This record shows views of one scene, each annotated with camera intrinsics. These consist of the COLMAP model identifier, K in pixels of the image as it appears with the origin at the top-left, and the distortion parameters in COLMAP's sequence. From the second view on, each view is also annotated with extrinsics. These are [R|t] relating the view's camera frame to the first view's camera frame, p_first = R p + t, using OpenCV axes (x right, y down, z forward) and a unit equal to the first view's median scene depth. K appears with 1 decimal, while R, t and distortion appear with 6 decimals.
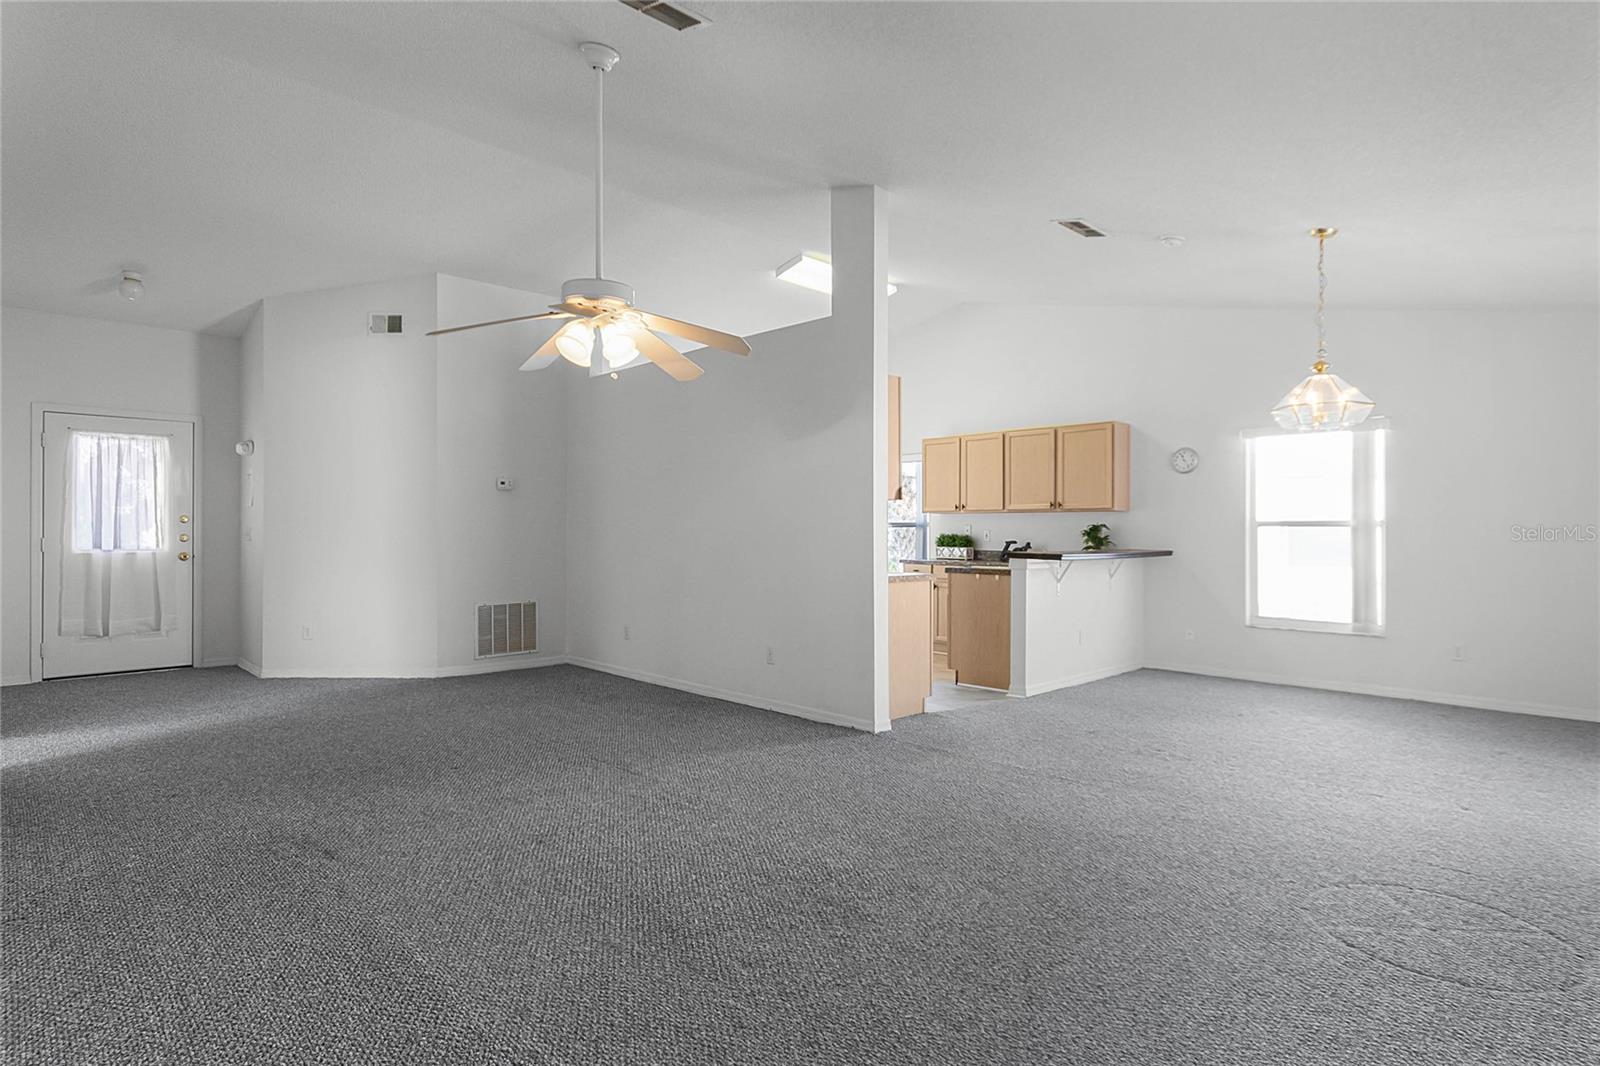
lens RADIAL K [[820.1, 0, 801.8], [0, 820.1, 524.5], [0, 0, 1]] dist [0.005758, 0.002275]
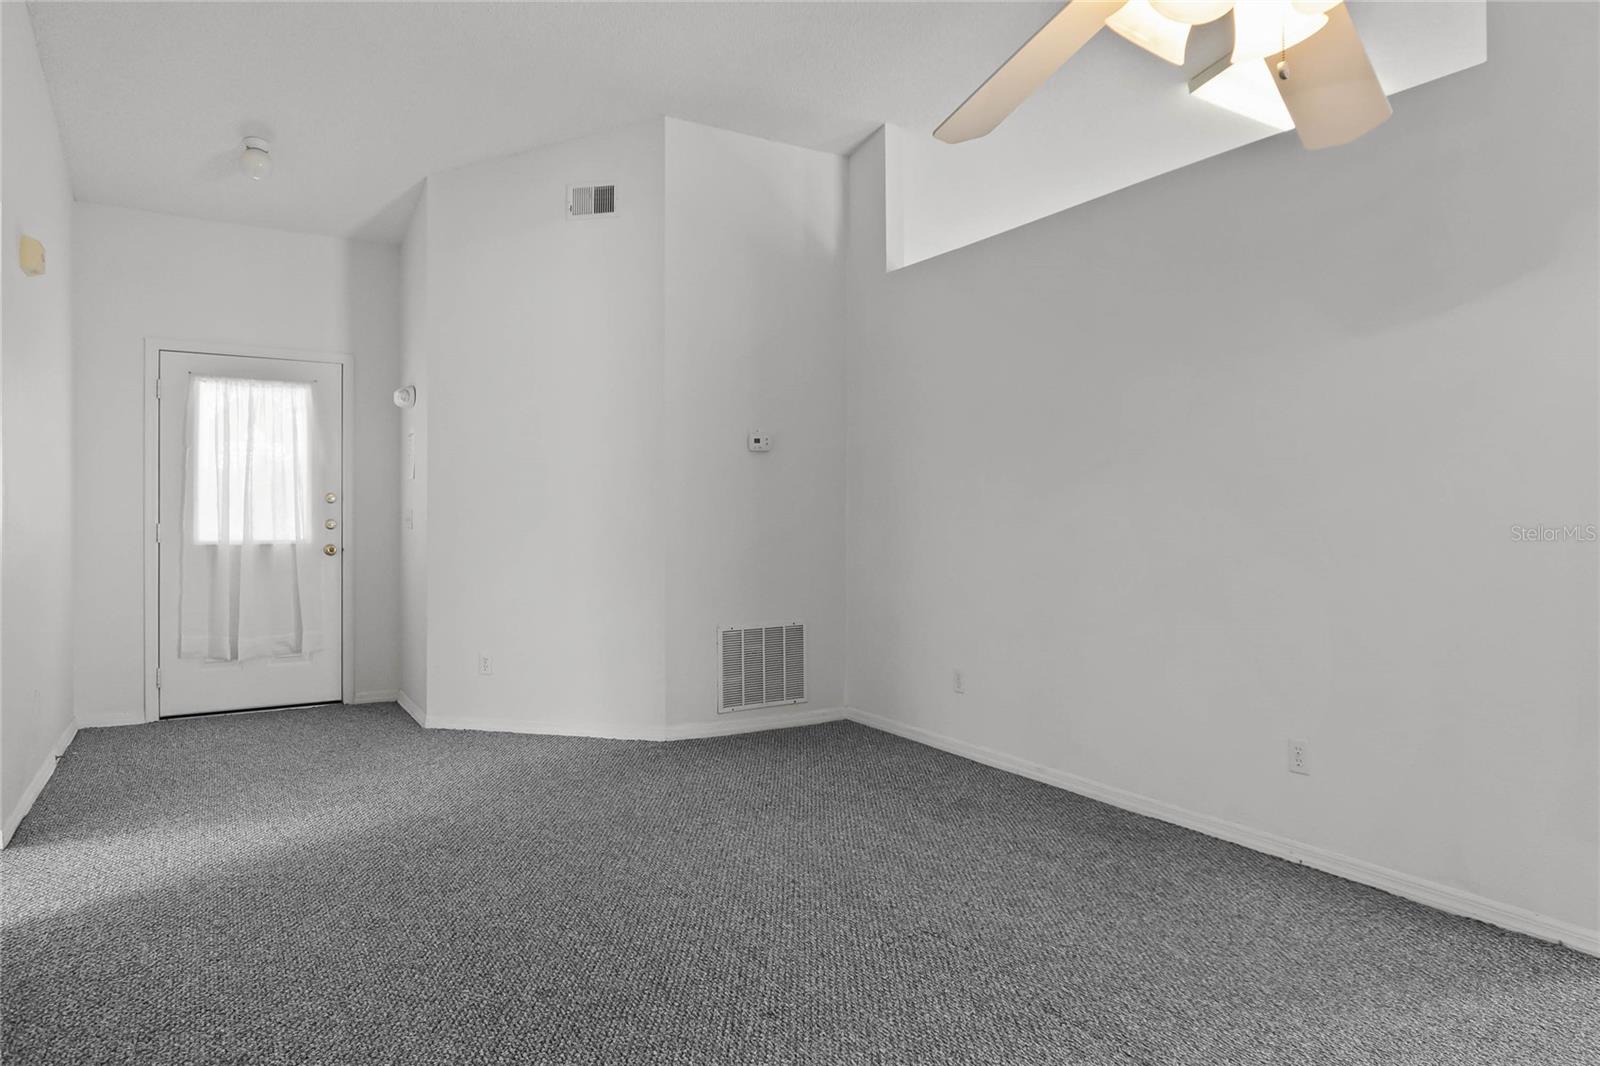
lens RADIAL K [[959.6, 0, 807.7], [0, 959.6, 513.5], [0, 0, 1]] dist [-0.004926, 0.003566]
pose [[0.976898, 0.000825, -0.213703, -0.169191], [0.000371, 0.999985, 0.005555, 0.002764], [0.213705, -0.005506, 0.976883, 0.279327]]
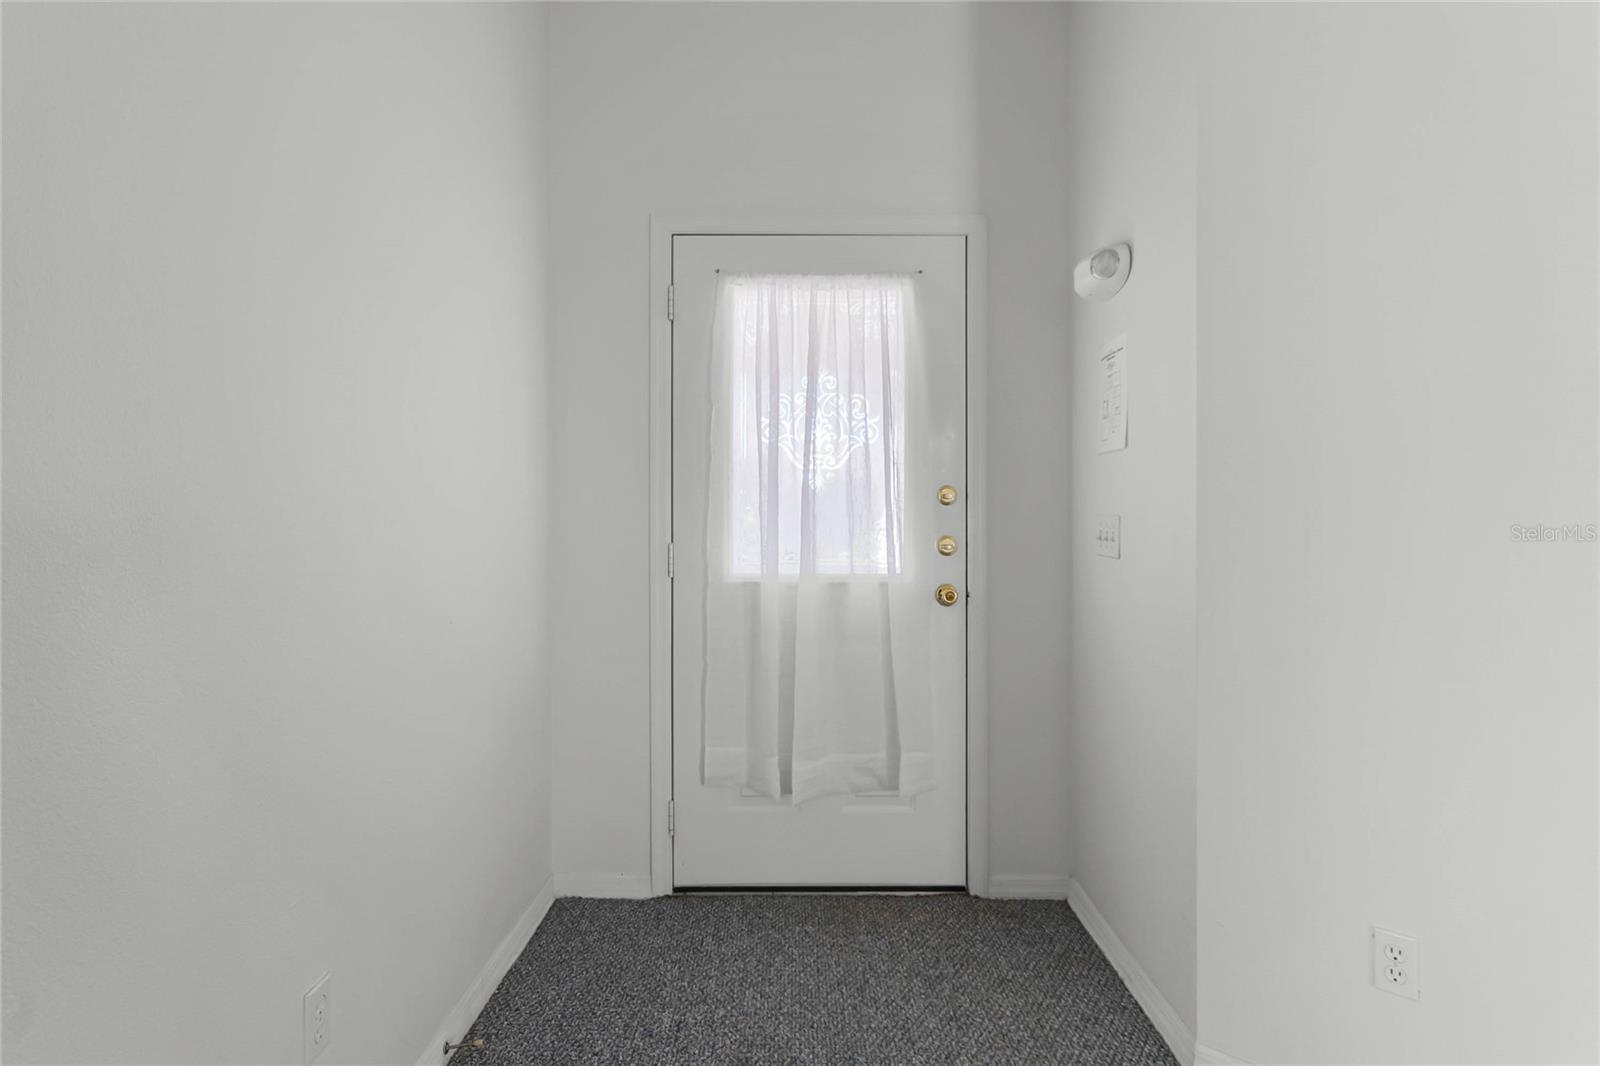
lens RADIAL K [[879.8, 0, 797.8], [0, 879.8, 530.4], [0, 0, 1]] dist [0.000710, -0.001418]
pose [[0.716959, 0.007639, -0.697074, -0.537138], [0.005980, 0.999836, 0.017107, 0.002575], [0.697090, -0.016434, 0.716795, 0.688268]]
